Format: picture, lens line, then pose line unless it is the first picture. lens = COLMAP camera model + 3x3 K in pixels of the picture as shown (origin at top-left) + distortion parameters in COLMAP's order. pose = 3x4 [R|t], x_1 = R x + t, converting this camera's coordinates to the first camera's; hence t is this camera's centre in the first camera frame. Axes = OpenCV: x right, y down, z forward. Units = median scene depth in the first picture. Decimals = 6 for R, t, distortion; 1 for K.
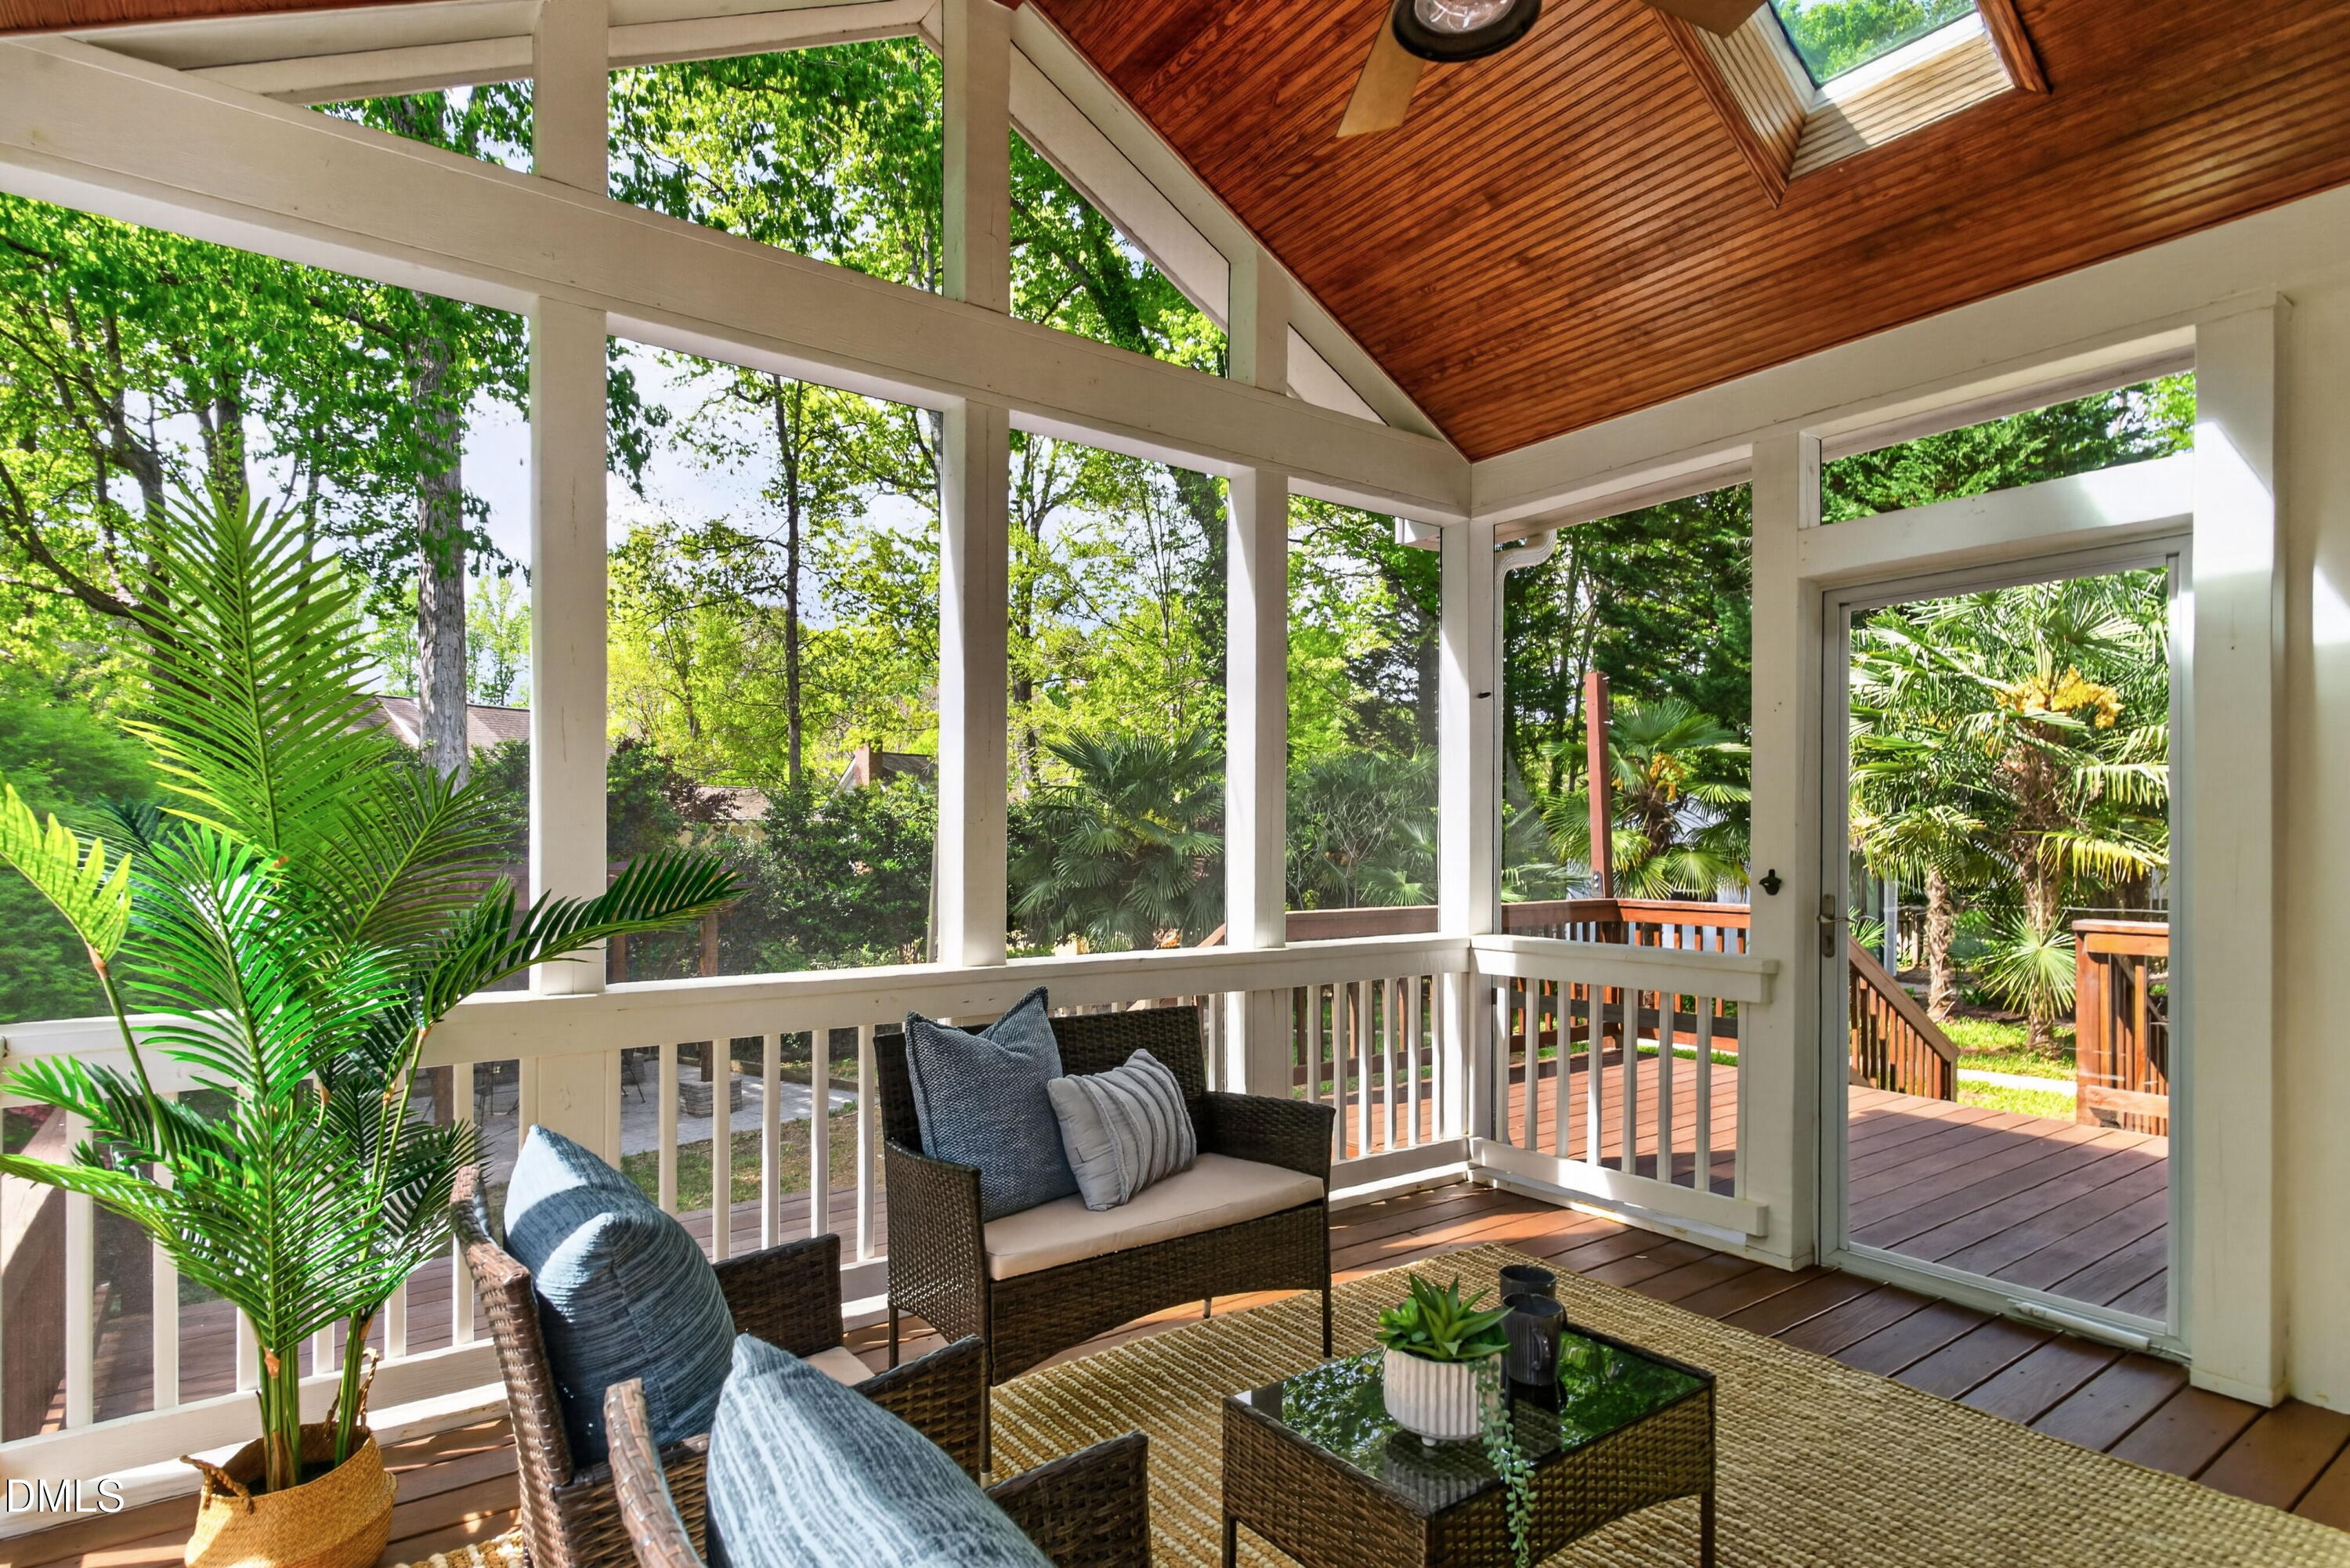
lens RADIAL K [[1216.1, 0, 1137.5], [0, 1216.1, 831.2], [0, 0, 1]] dist [0.012245, 0.000714]
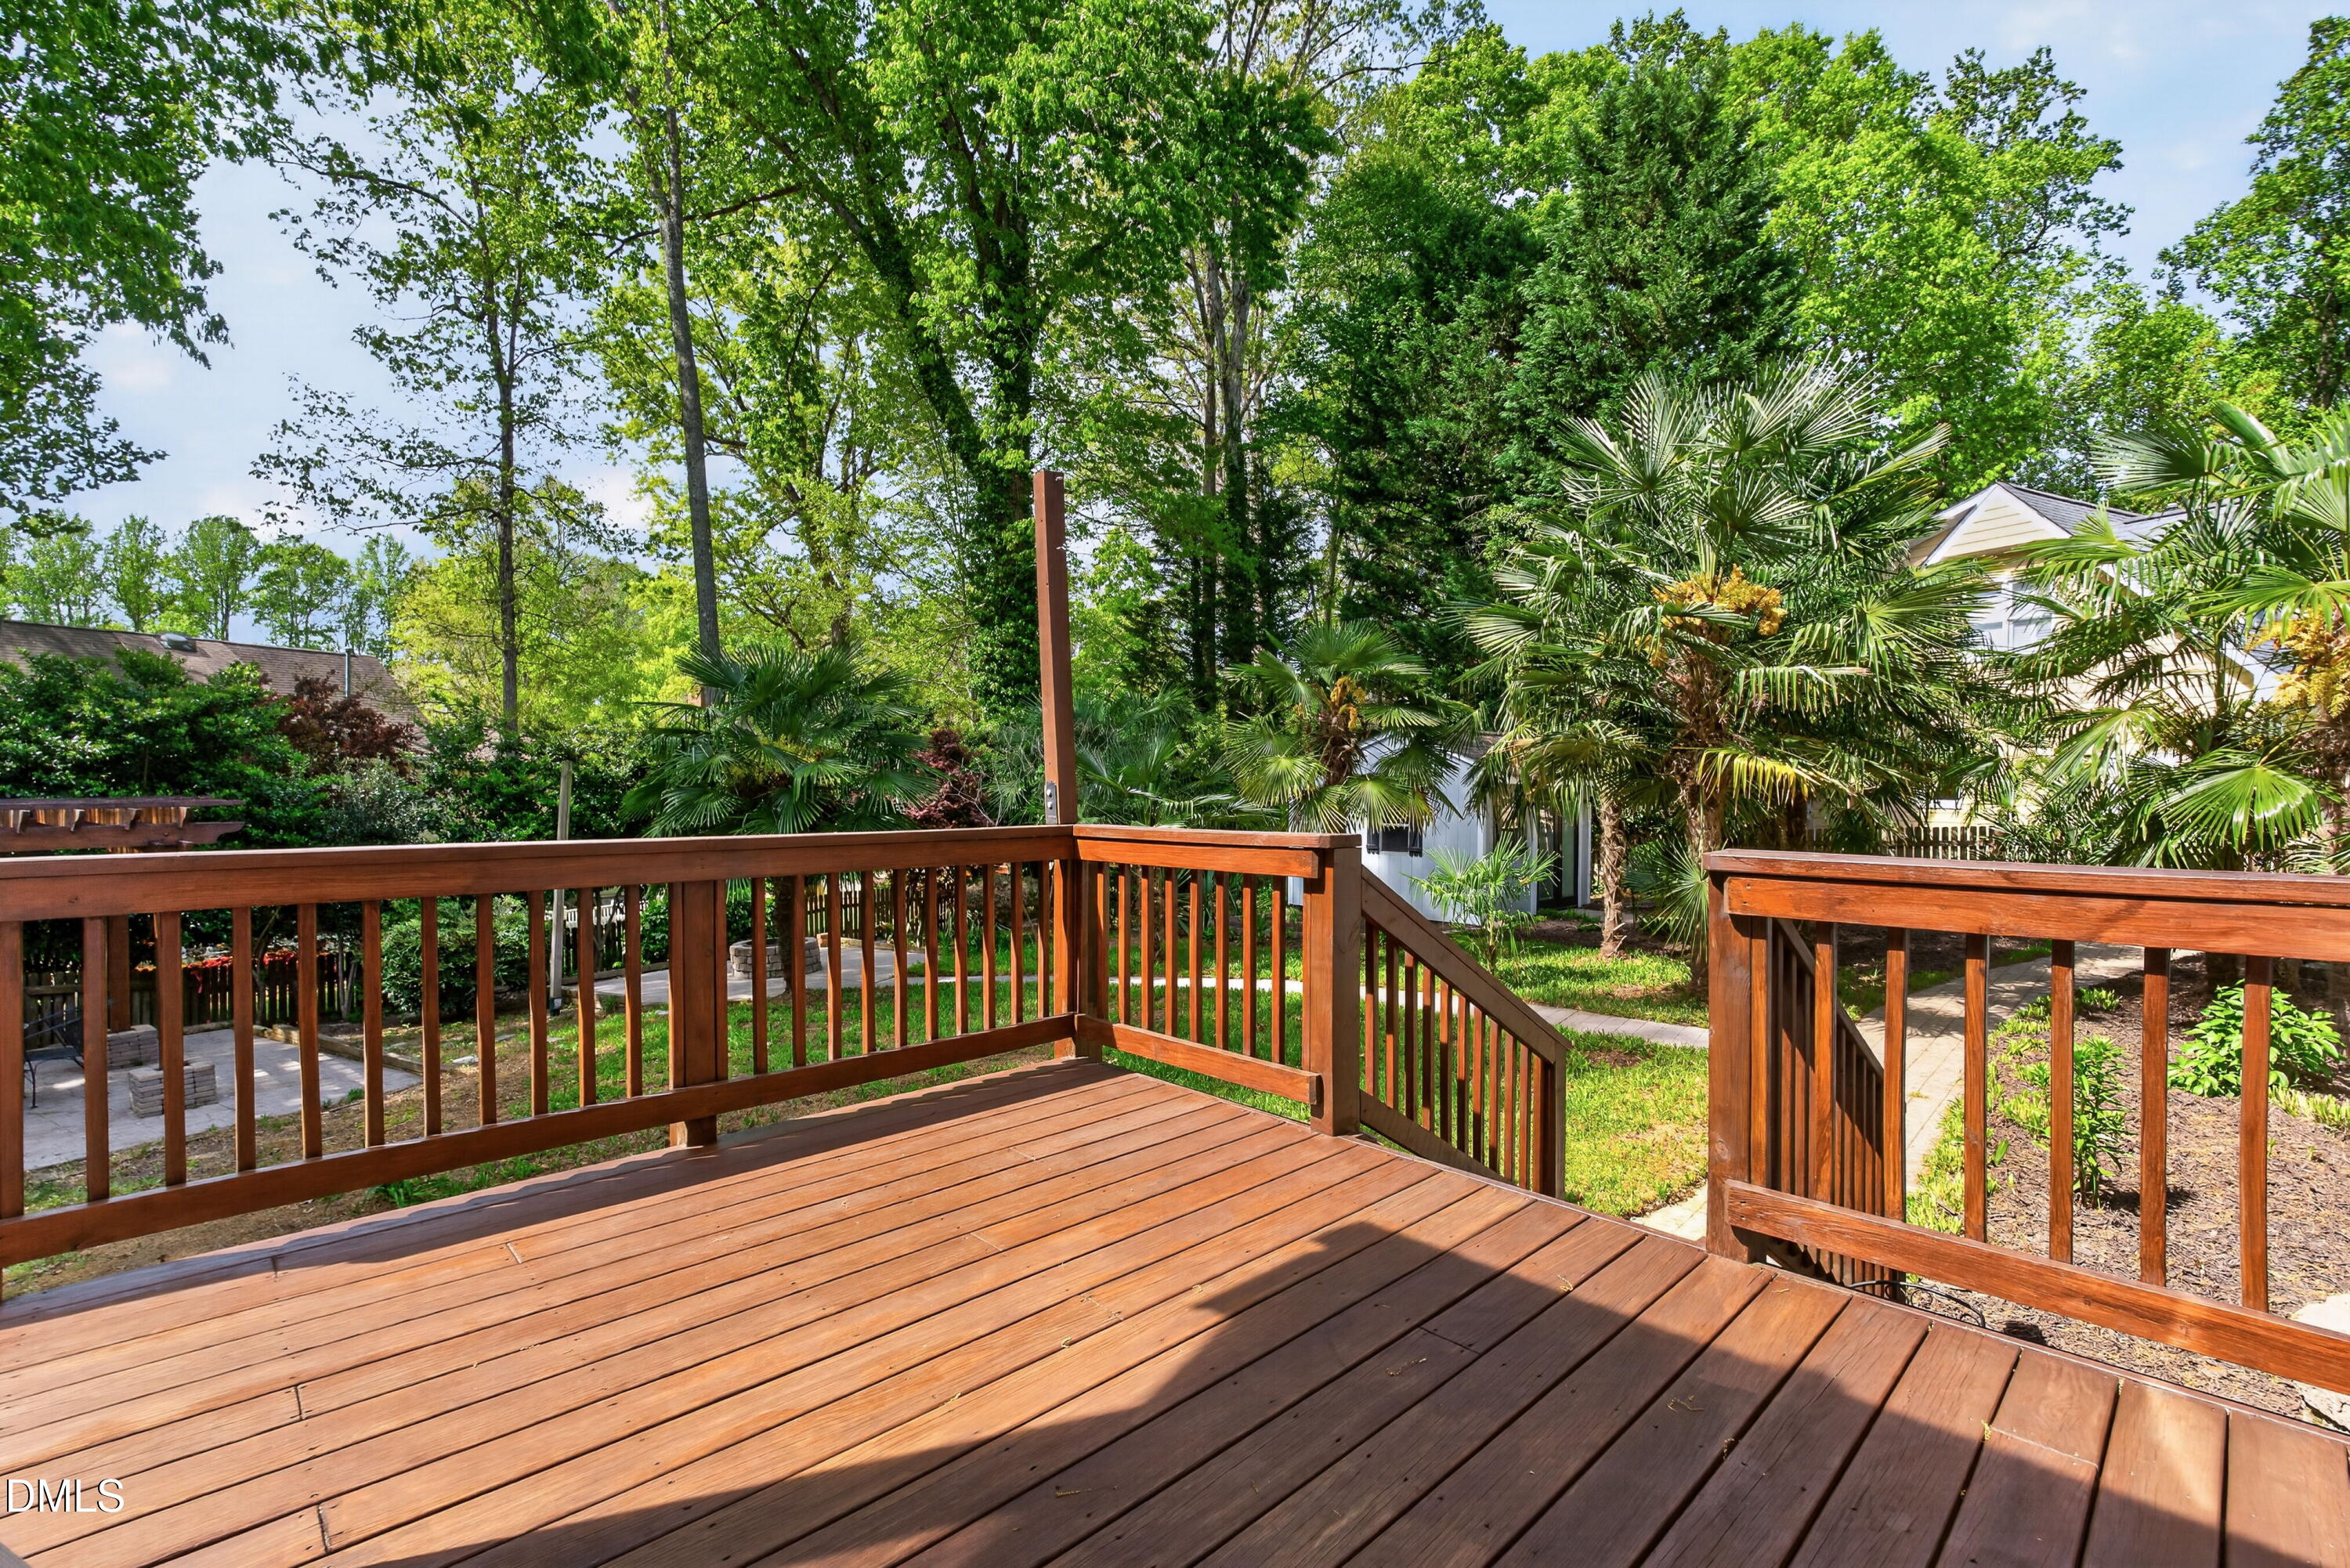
lens RADIAL K [[1024.6, 0, 1154.9], [0, 1024.6, 790.1], [0, 0, 1]] dist [0.007860, 0.000645]
pose [[0.991842, -0.002537, 0.127444, 0.250959], [0.001315, 0.999952, 0.009673, 0.022002], [-0.127463, -0.009427, 0.991799, 0.315011]]
